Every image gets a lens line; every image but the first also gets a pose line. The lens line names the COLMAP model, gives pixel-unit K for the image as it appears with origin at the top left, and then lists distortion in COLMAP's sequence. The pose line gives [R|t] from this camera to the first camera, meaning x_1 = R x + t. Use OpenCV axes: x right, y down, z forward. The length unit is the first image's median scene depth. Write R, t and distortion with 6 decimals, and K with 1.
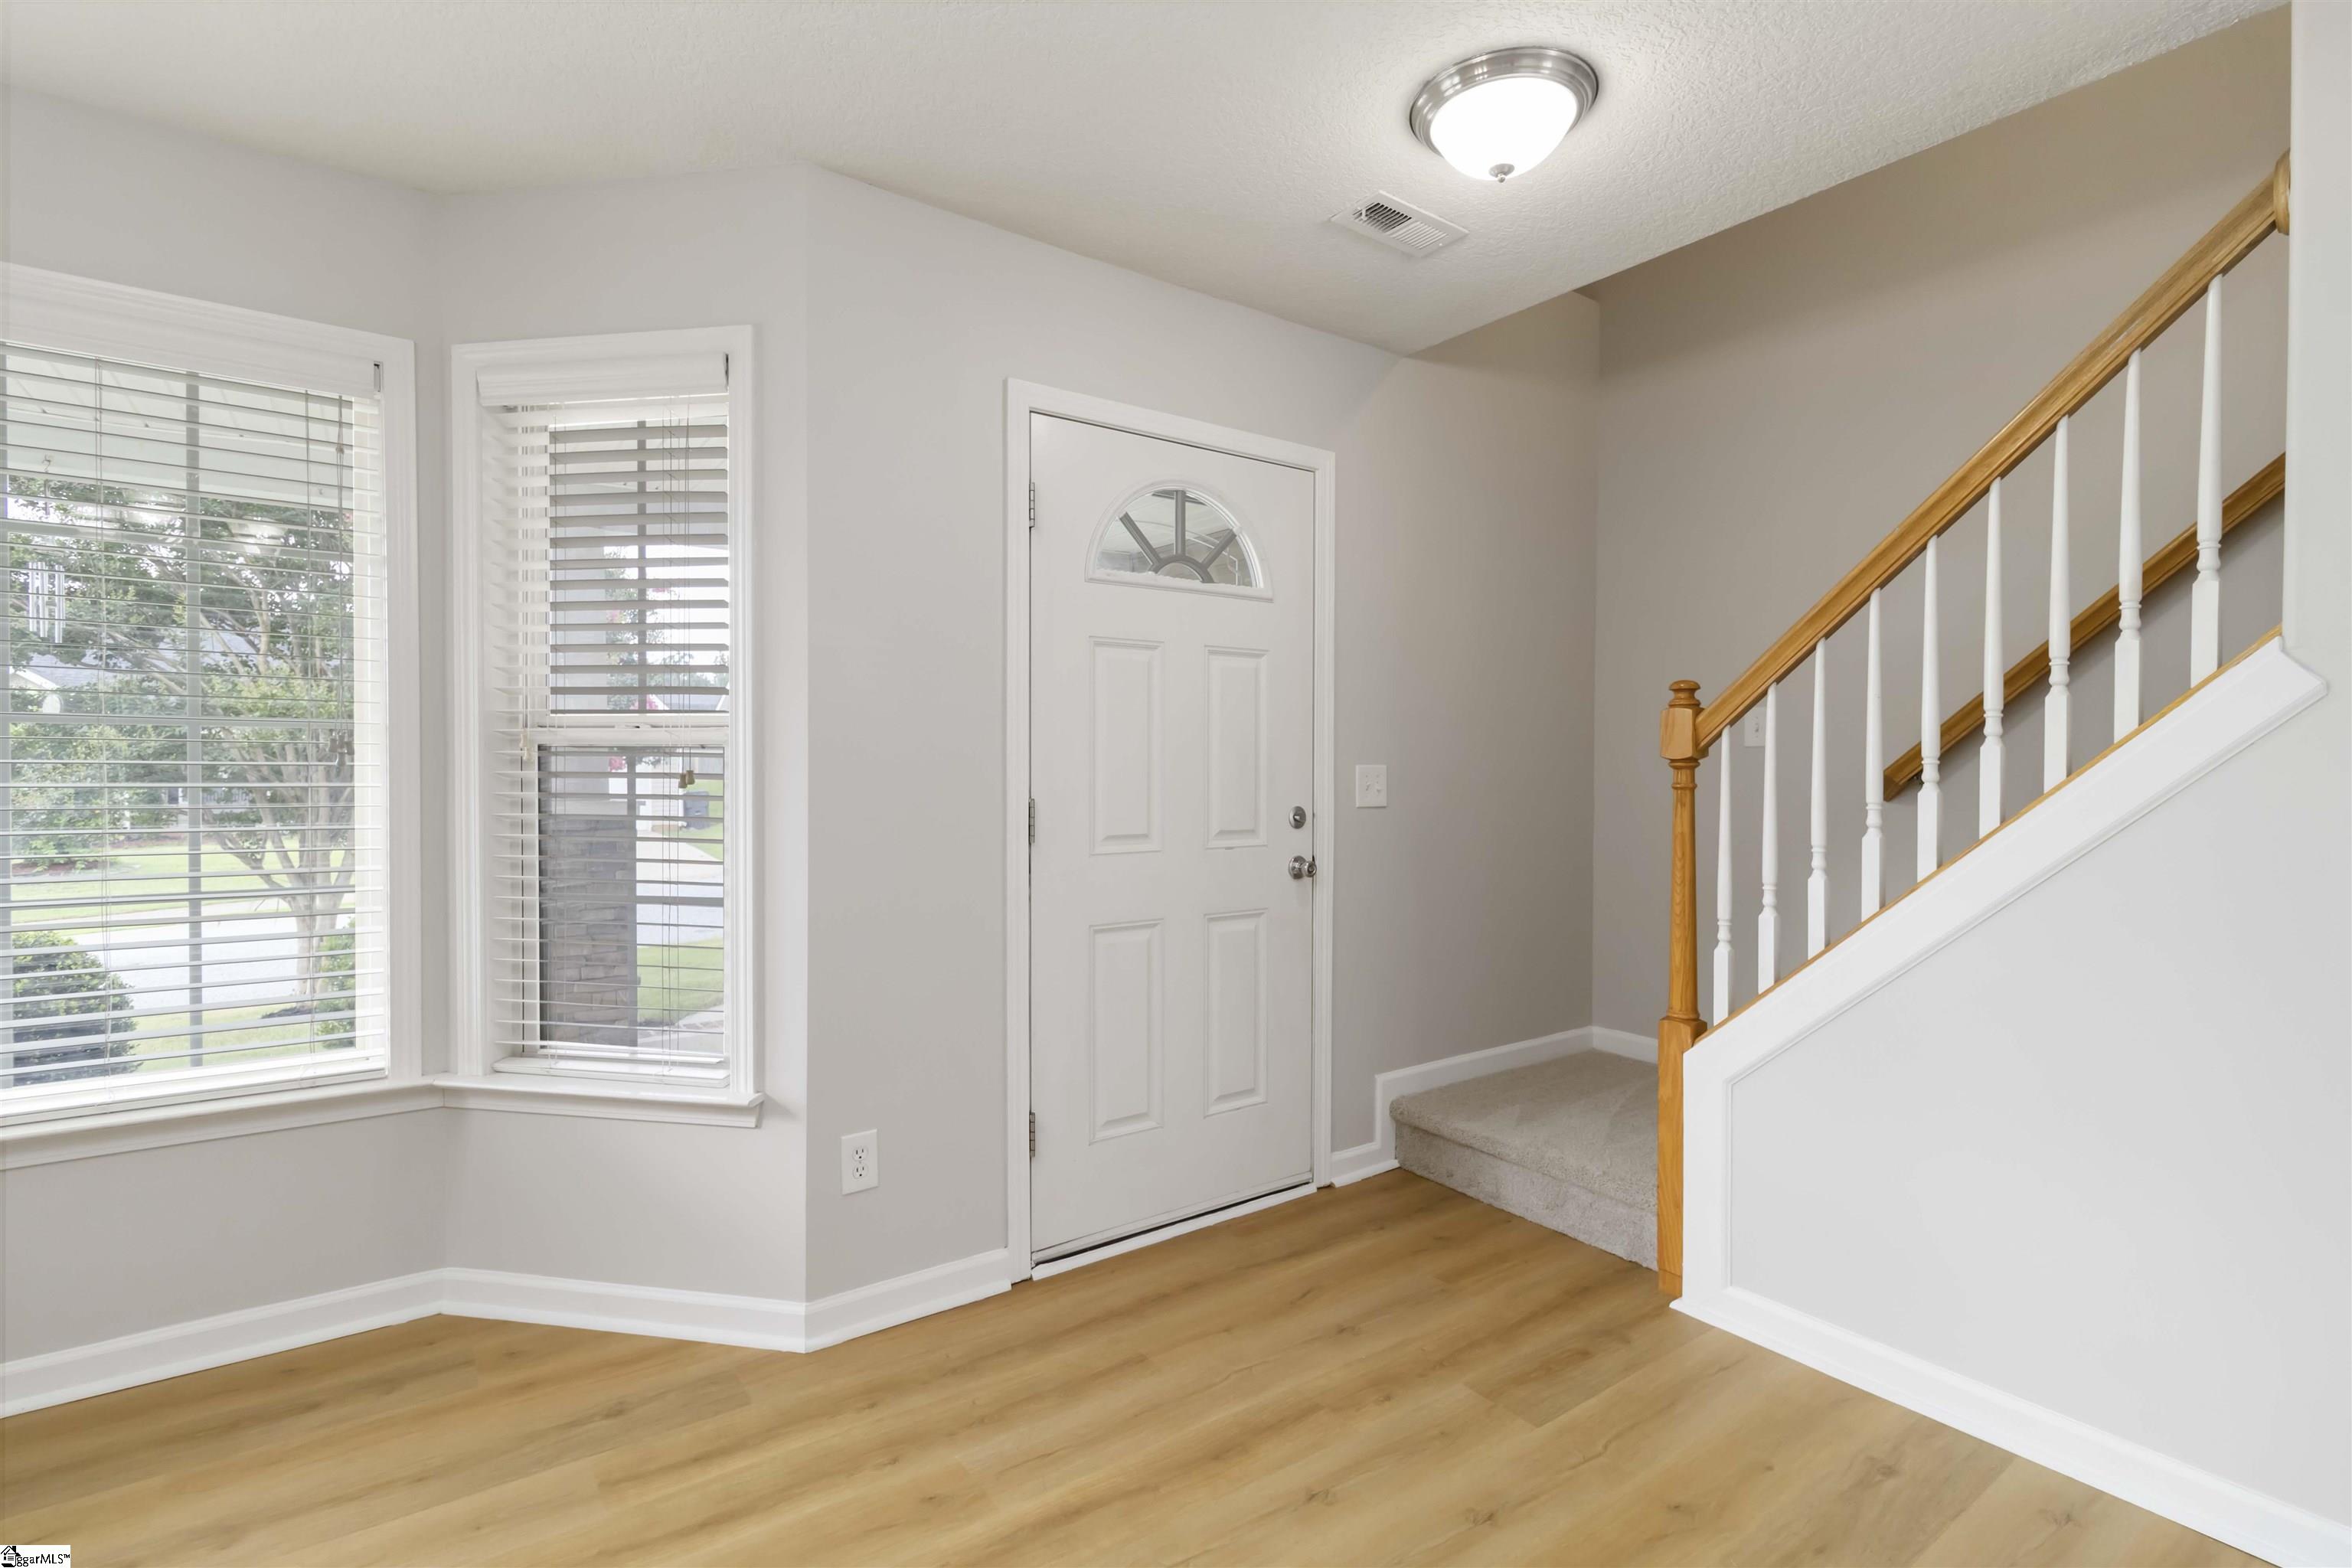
lens RADIAL K [[1075.1, 0, 1176.0], [0, 1075.1, 784.0], [0, 0, 1]] dist [0.000394, 0.000206]
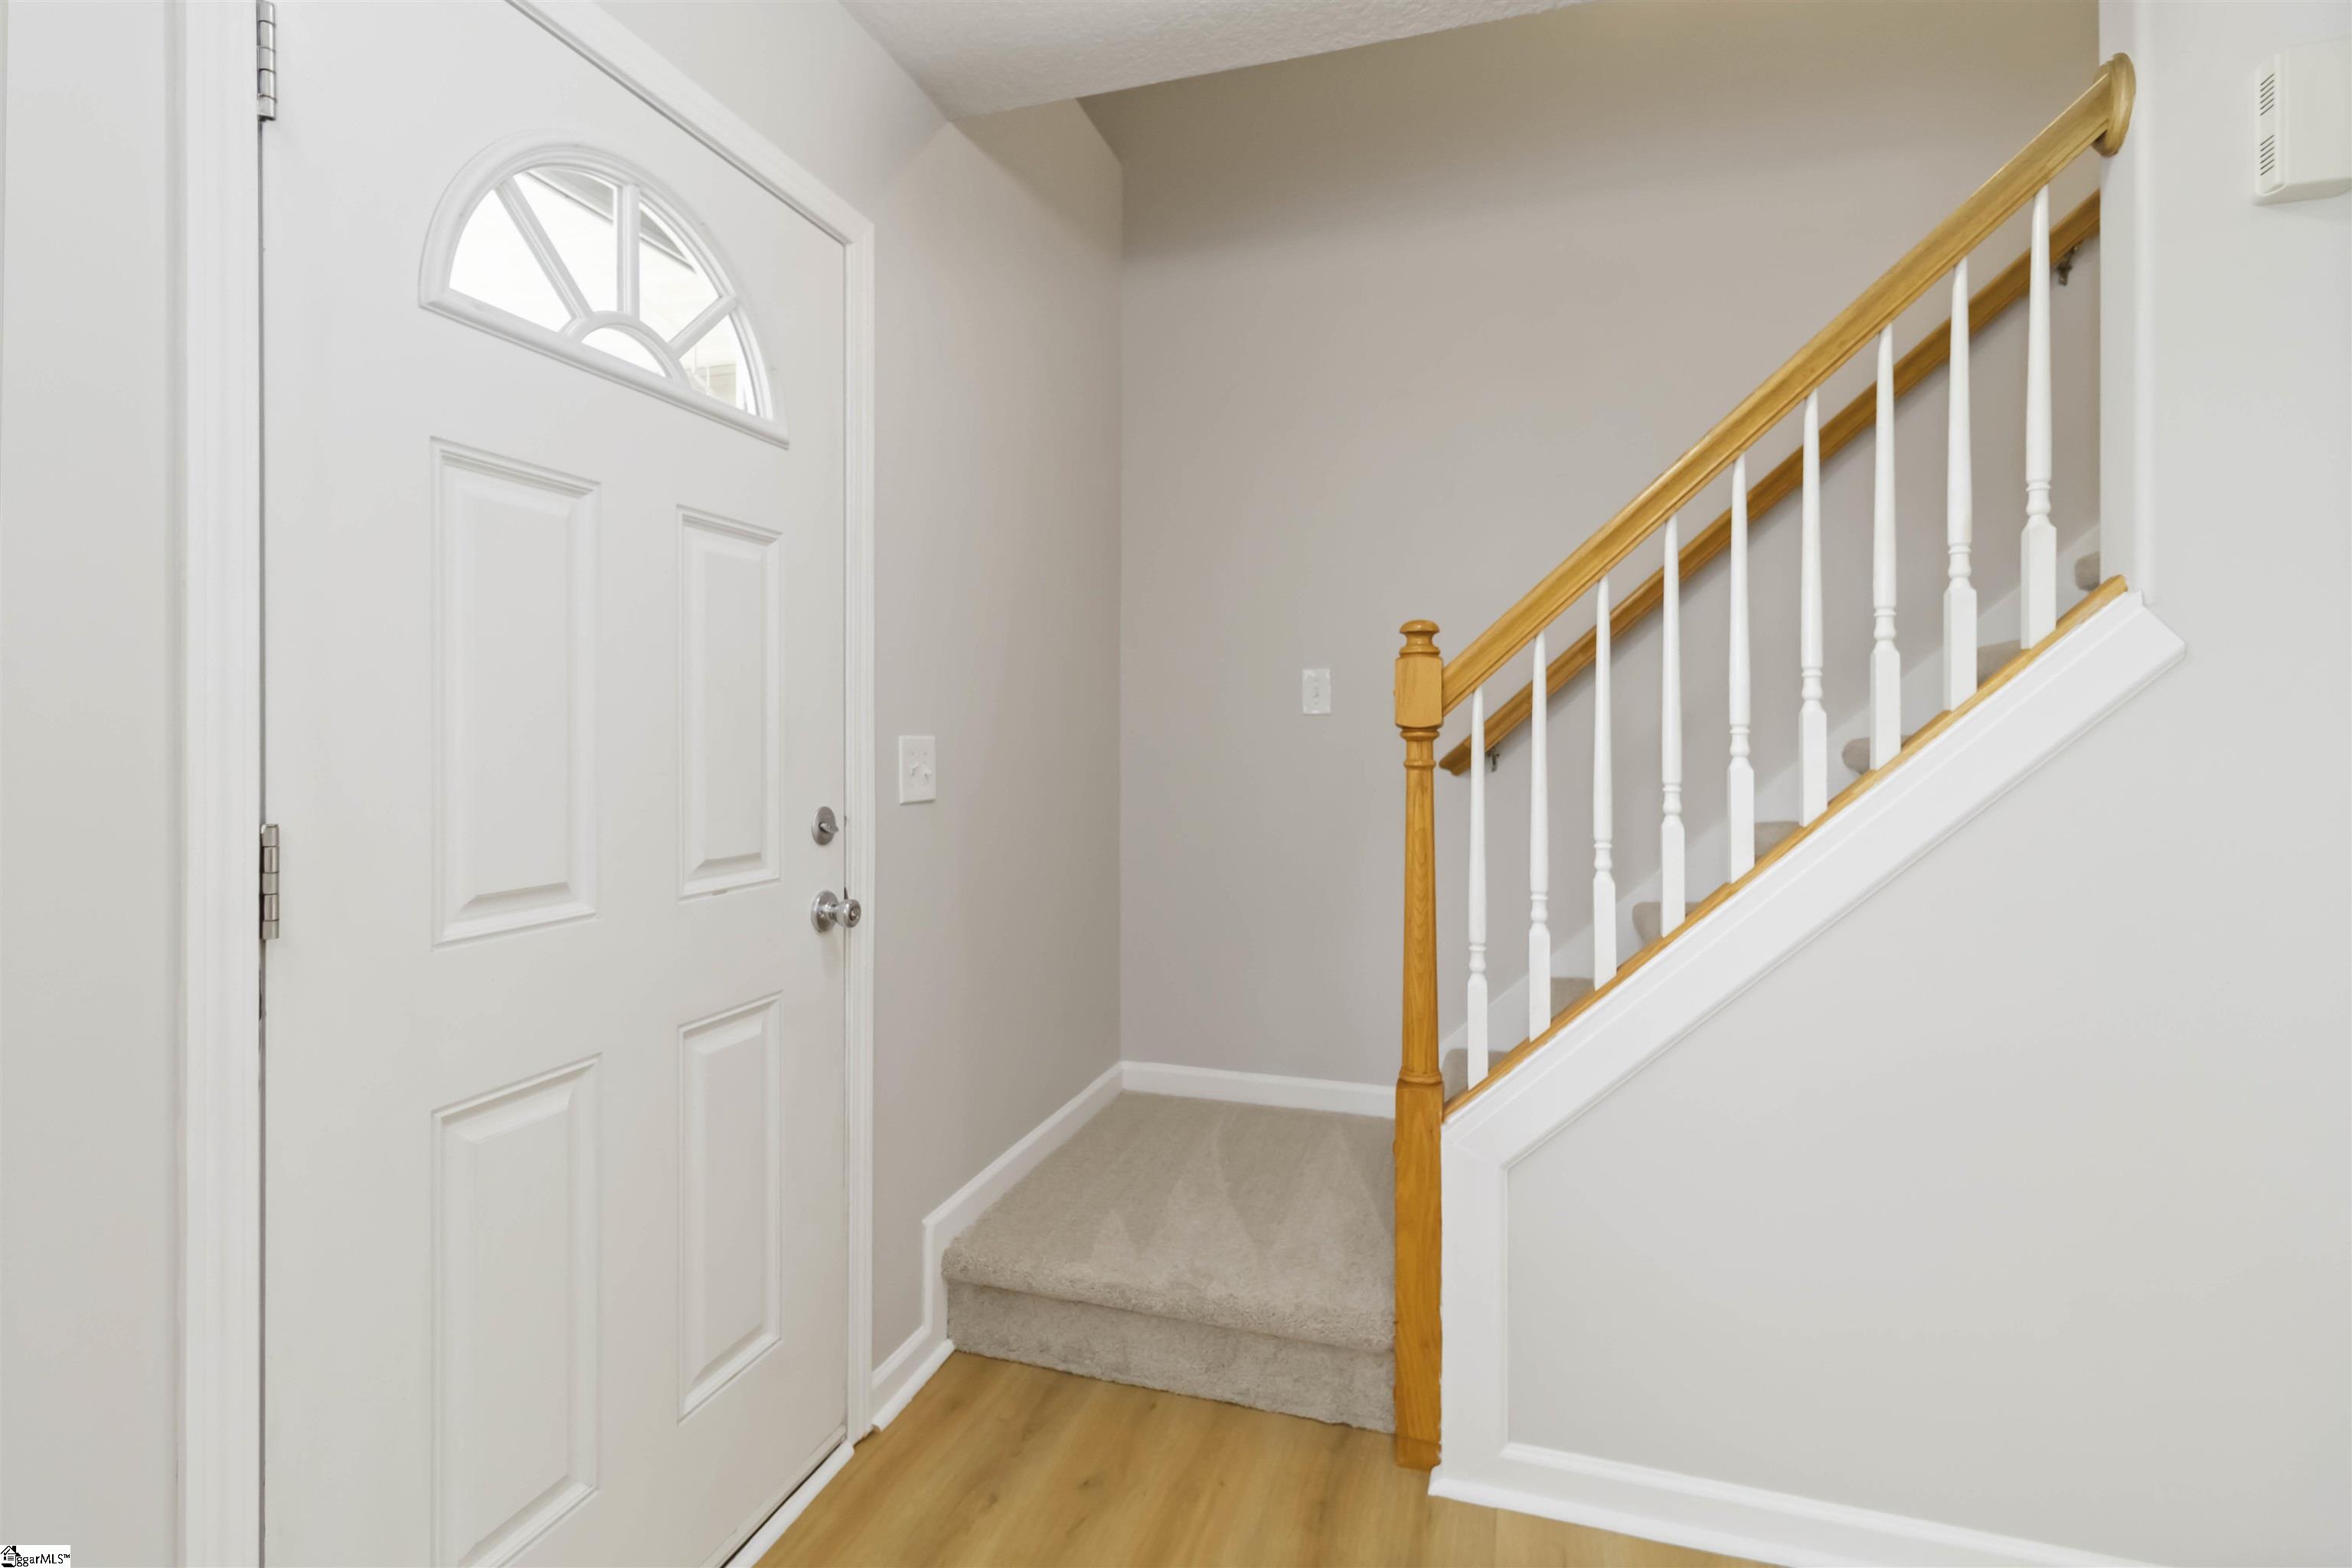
lens RADIAL K [[1099.0, 0, 1166.3], [0, 1099.0, 743.8], [0, 0, 1]] dist [0.002195, 0.000583]
pose [[0.803925, -0.005582, 0.594704, -0.095280], [0.012765, 0.999888, -0.007870, -0.007109], [-0.594593, 0.013918, 0.803906, 0.423828]]
